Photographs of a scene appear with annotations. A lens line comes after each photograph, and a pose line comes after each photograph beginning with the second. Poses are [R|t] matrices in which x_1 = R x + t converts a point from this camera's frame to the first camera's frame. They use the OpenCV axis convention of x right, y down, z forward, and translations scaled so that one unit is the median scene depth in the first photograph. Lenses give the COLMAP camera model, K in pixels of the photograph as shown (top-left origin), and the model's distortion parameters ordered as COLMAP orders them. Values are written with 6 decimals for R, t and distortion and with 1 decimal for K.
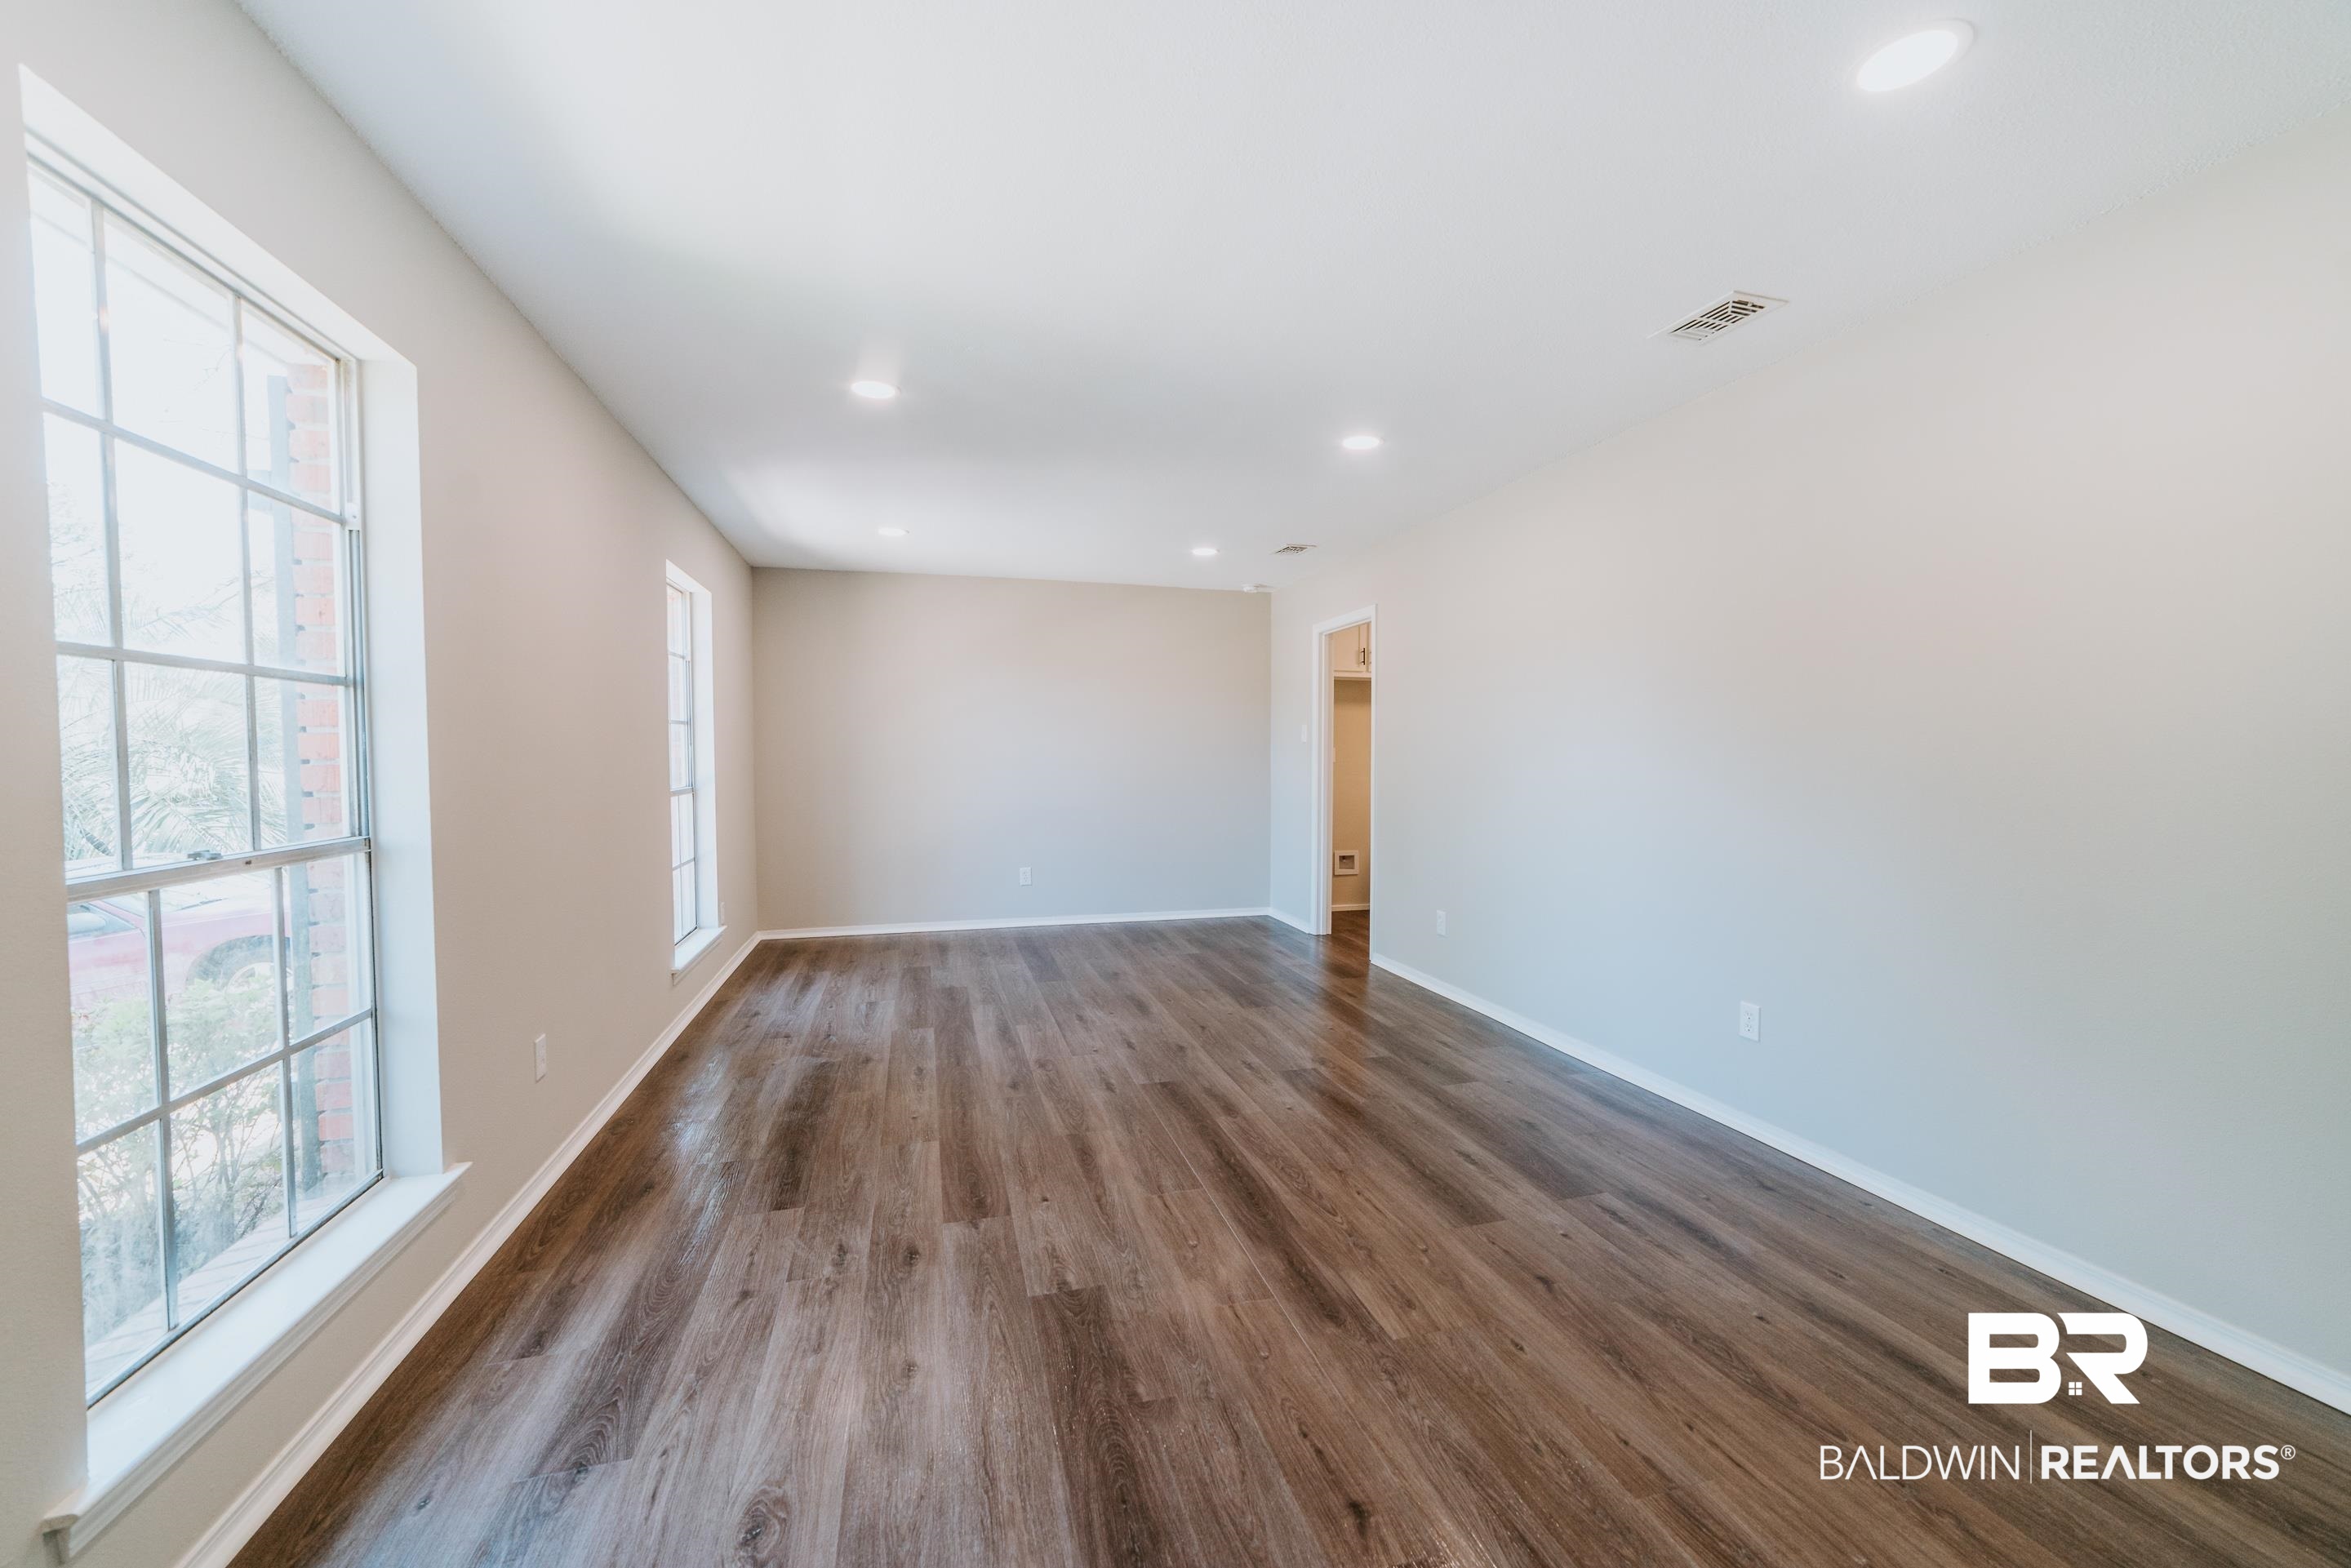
lens RADIAL K [[914.6, 0, 1171.0], [0, 914.6, 788.3], [0, 0, 1]] dist [0.000636, 0.000150]
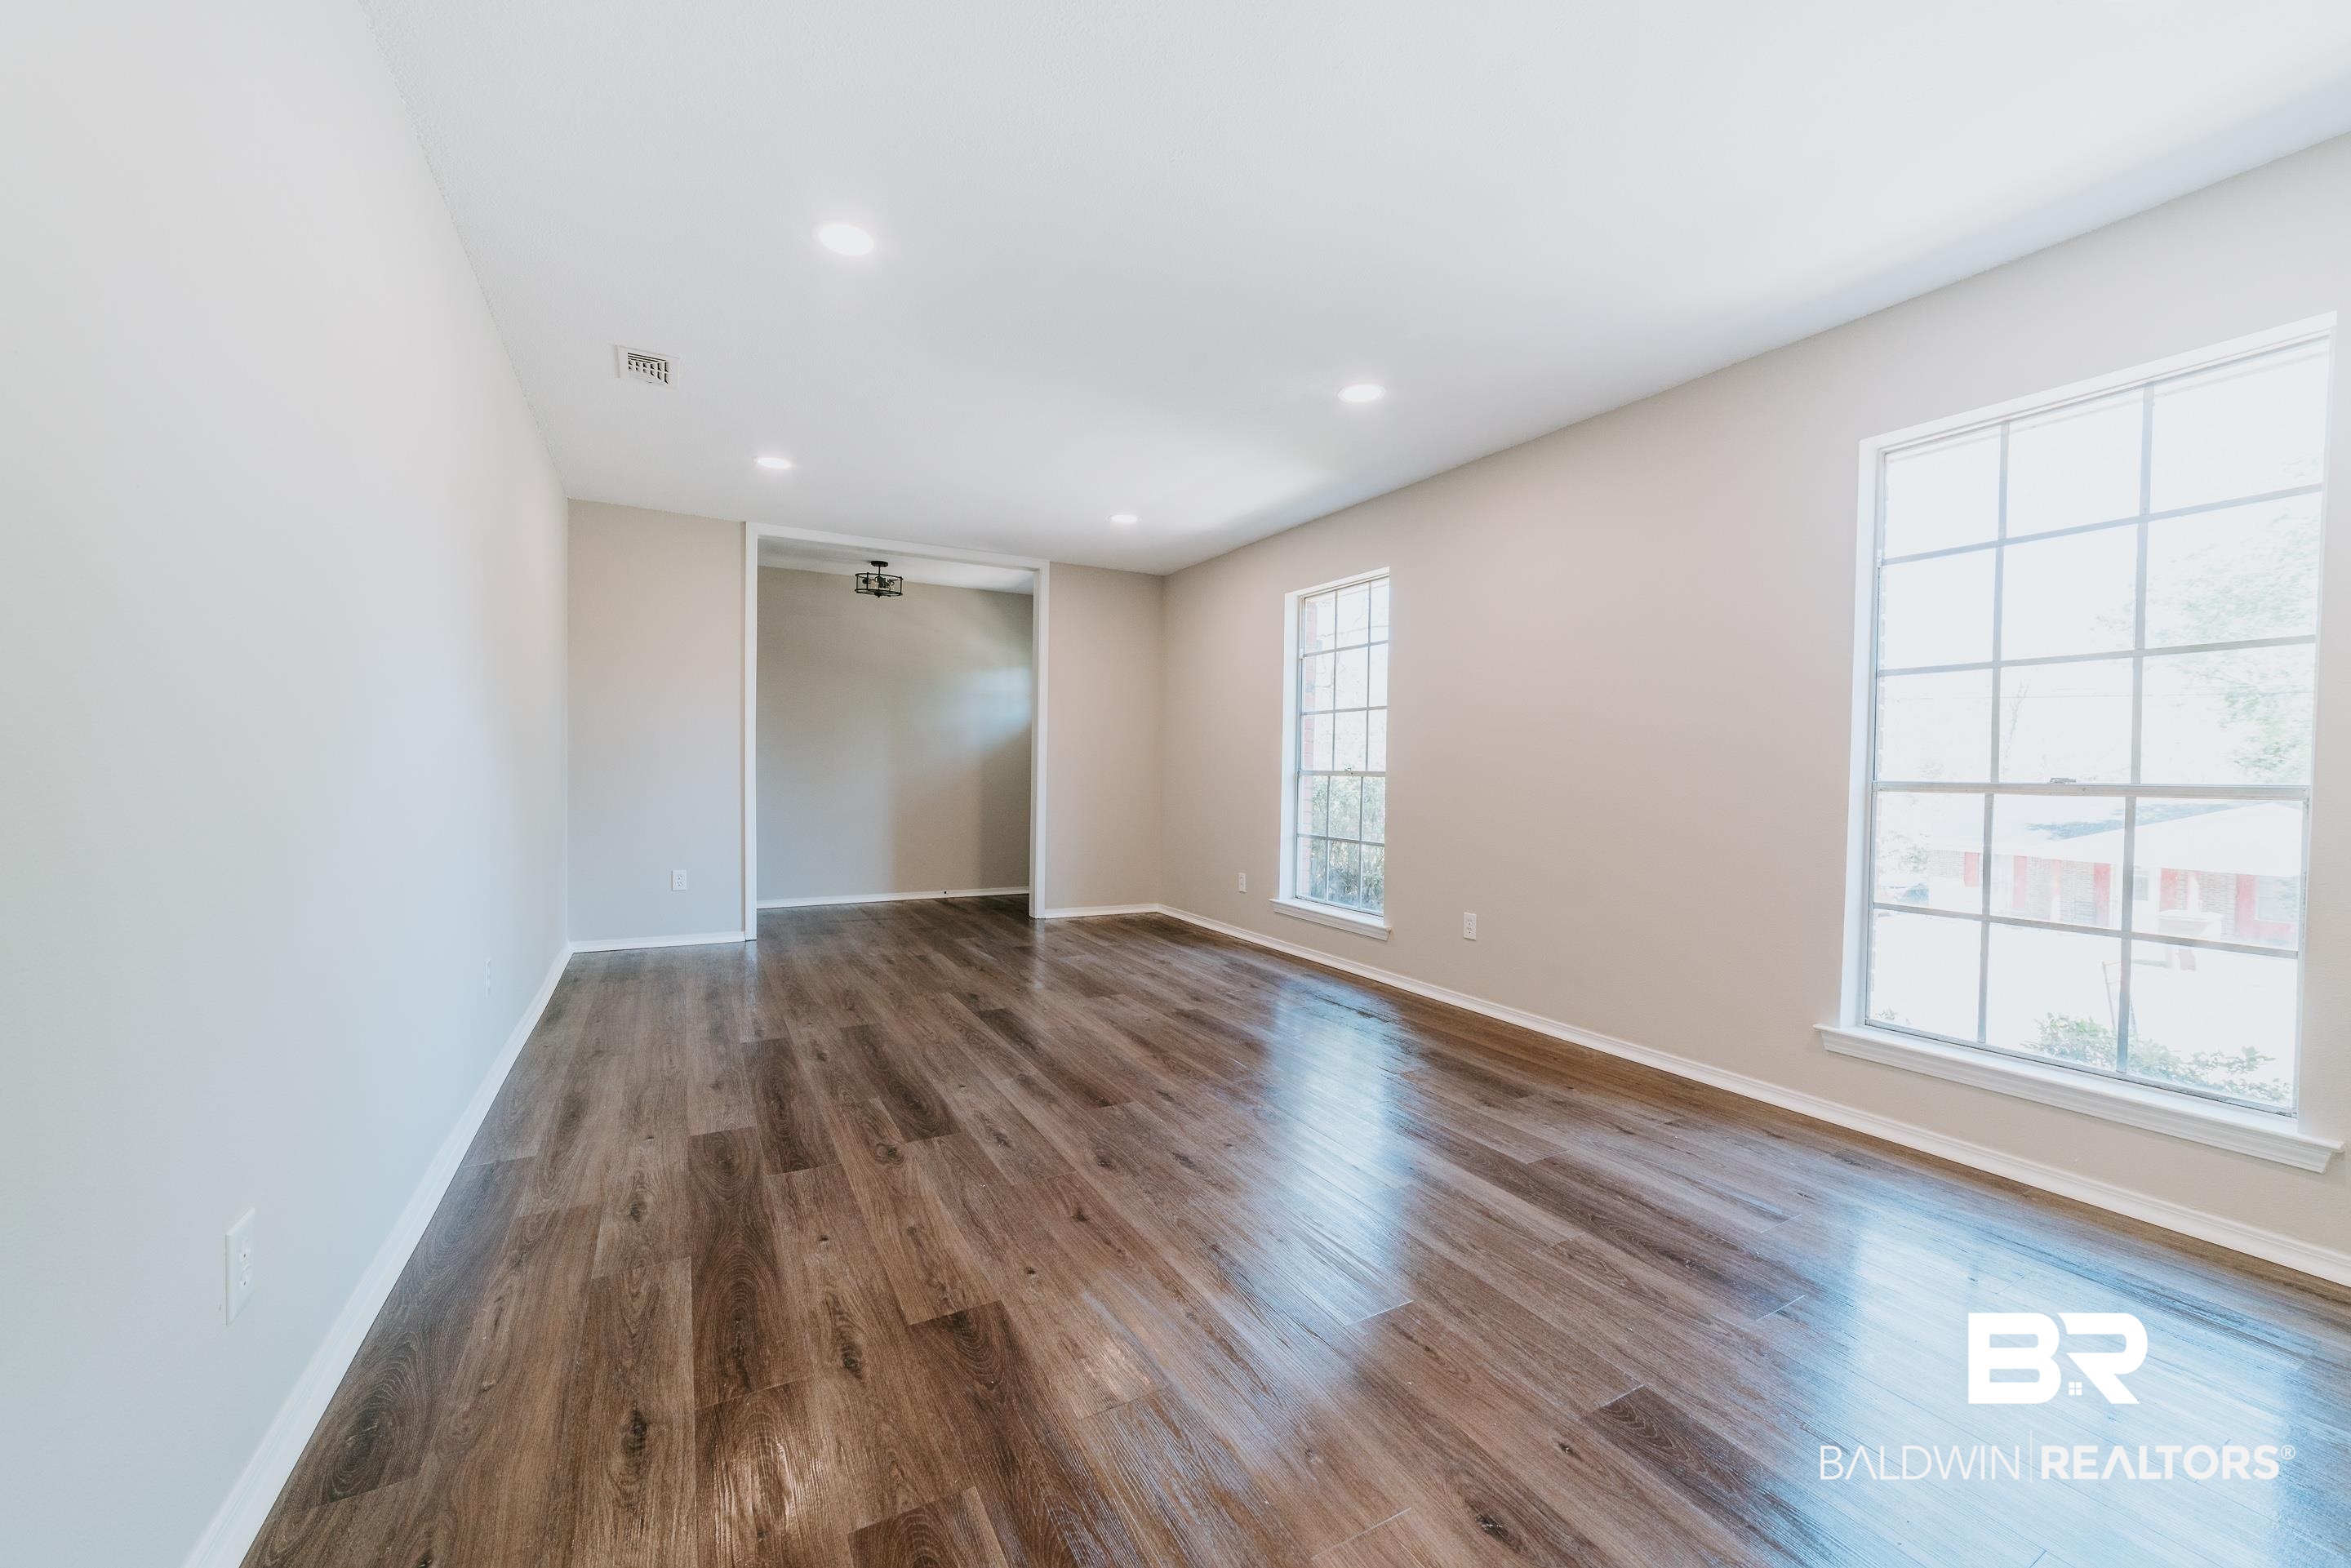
lens RADIAL K [[914.6, 0, 1171.0], [0, 914.6, 788.3], [0, 0, 1]] dist [0.000636, 0.000150]
pose [[-0.973651, -0.007694, -0.227912, 0.127885], [-0.022023, 0.997932, 0.060394, -0.018806], [0.226976, 0.063822, -0.971807, 1.816350]]
